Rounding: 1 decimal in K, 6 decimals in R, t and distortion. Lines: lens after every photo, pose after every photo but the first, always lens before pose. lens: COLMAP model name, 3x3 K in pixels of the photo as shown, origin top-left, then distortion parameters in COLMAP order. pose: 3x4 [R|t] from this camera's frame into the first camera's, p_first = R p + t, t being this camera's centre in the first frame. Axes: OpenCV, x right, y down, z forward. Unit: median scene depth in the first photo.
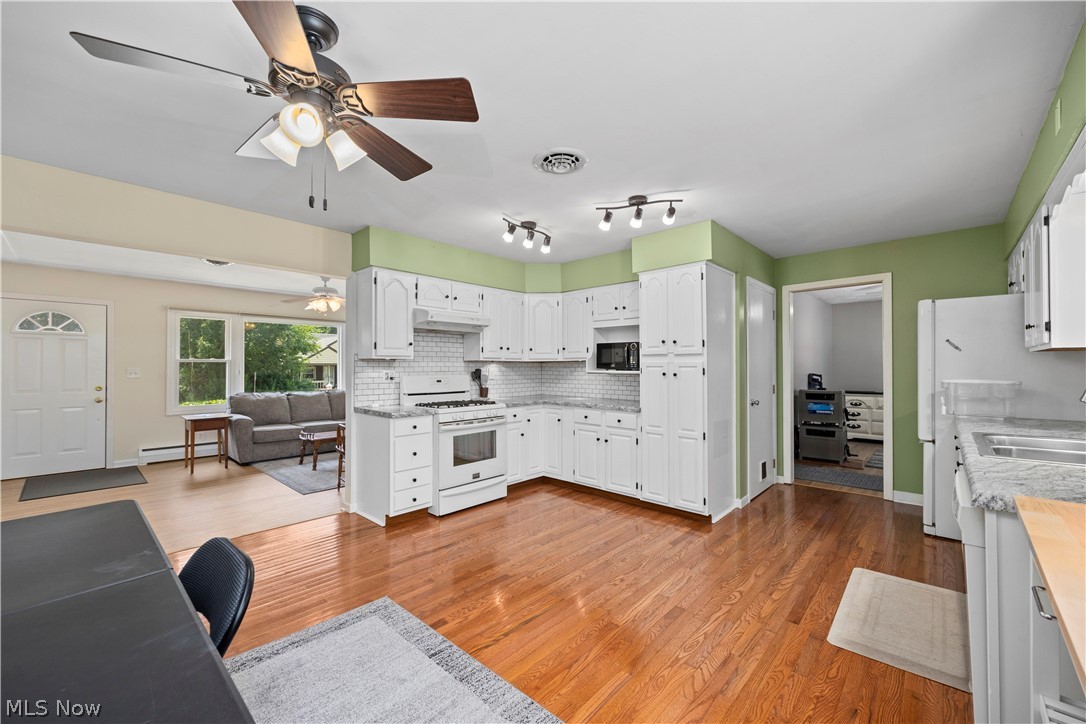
lens RADIAL K [[429.2, 0, 550.0], [0, 429.2, 368.5], [0, 0, 1]] dist [0.000256, -0.000298]
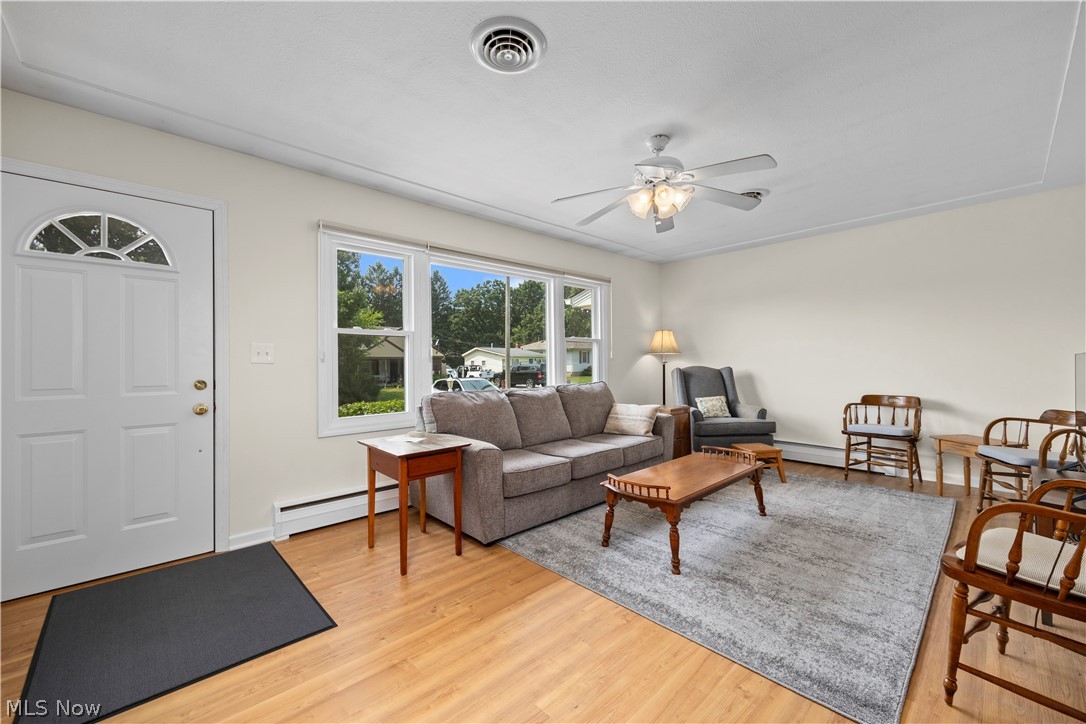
lens RADIAL K [[429.2, 0, 555.0], [0, 429.2, 359.9], [0, 0, 1]] dist [0.000256, -0.000298]
pose [[0.997865, -0.007167, -0.064918, -0.623696], [0.006862, 0.999964, -0.004924, 0.023713], [0.064951, 0.004468, 0.997878, 0.546147]]
